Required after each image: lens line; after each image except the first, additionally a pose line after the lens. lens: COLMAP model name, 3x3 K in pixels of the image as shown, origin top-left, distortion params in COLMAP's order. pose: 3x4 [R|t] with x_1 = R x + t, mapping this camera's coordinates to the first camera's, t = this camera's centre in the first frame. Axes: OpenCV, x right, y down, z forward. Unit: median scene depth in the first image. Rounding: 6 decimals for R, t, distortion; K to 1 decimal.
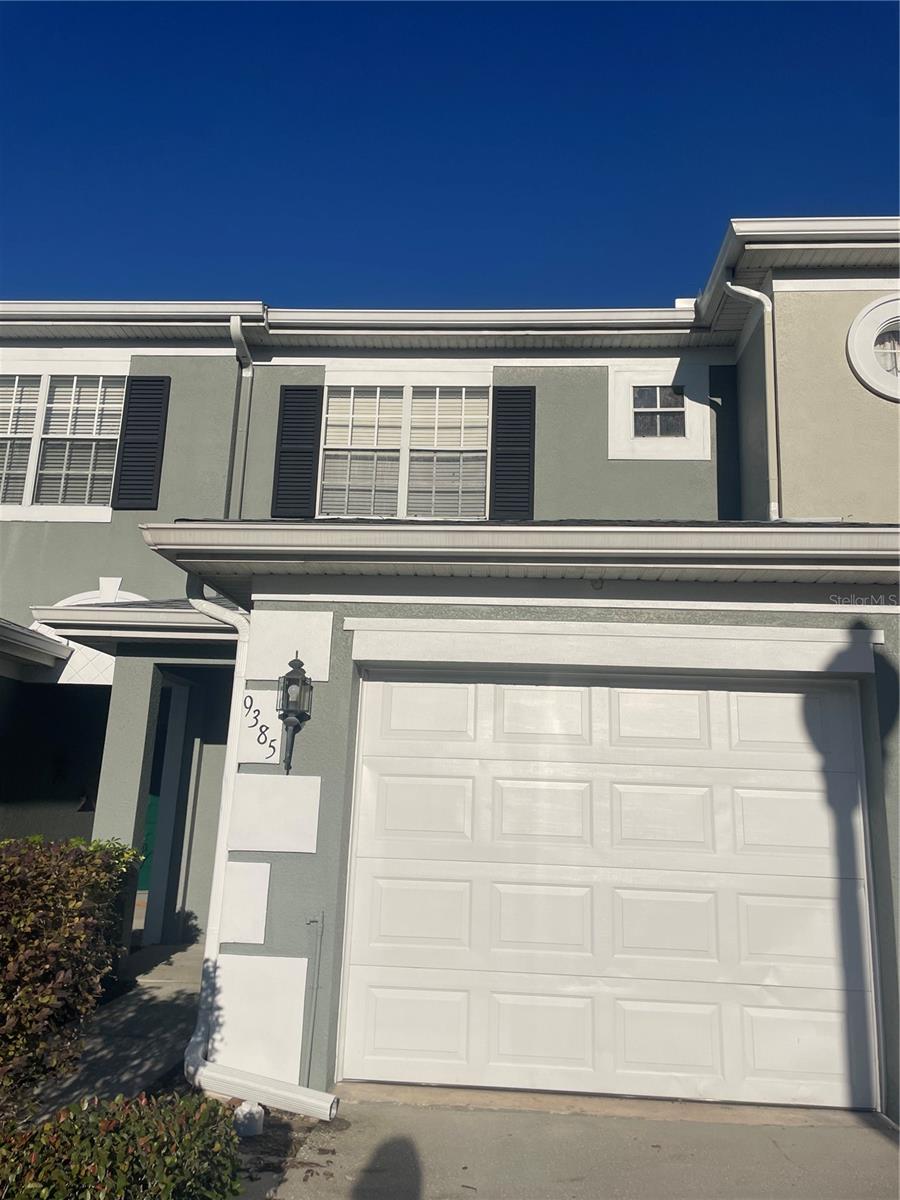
lens RADIAL K [[899.6, 0, 447.4], [0, 899.6, 596.0], [0, 0, 1]] dist [0.096312, -0.118424]
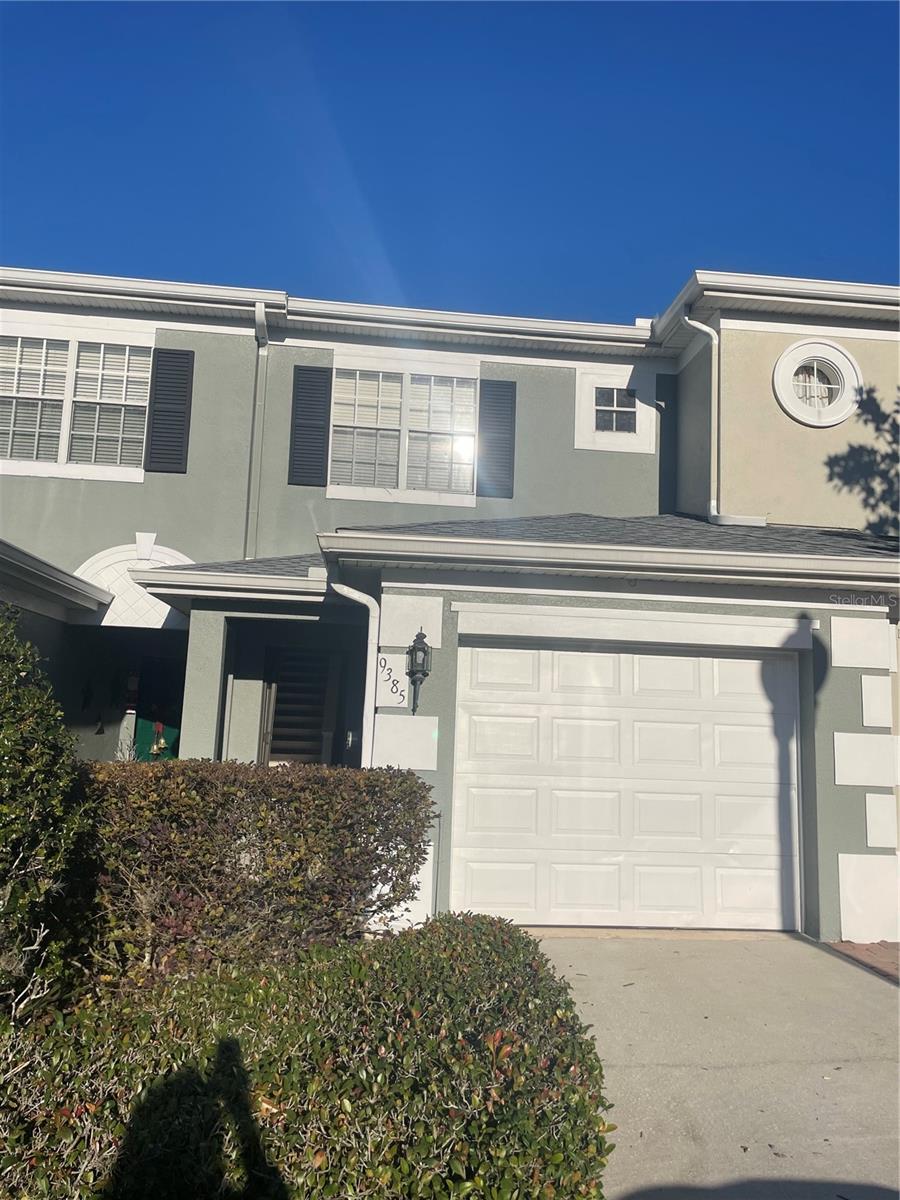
lens RADIAL K [[899.6, 0, 449.4], [0, 899.6, 598.0], [0, 0, 1]] dist [0.096312, -0.118424]
pose [[0.985801, 0.022214, 0.166445, -0.187715], [-0.037722, 0.995173, 0.090596, -0.057051], [-0.163629, -0.095588, 0.981880, -0.181380]]
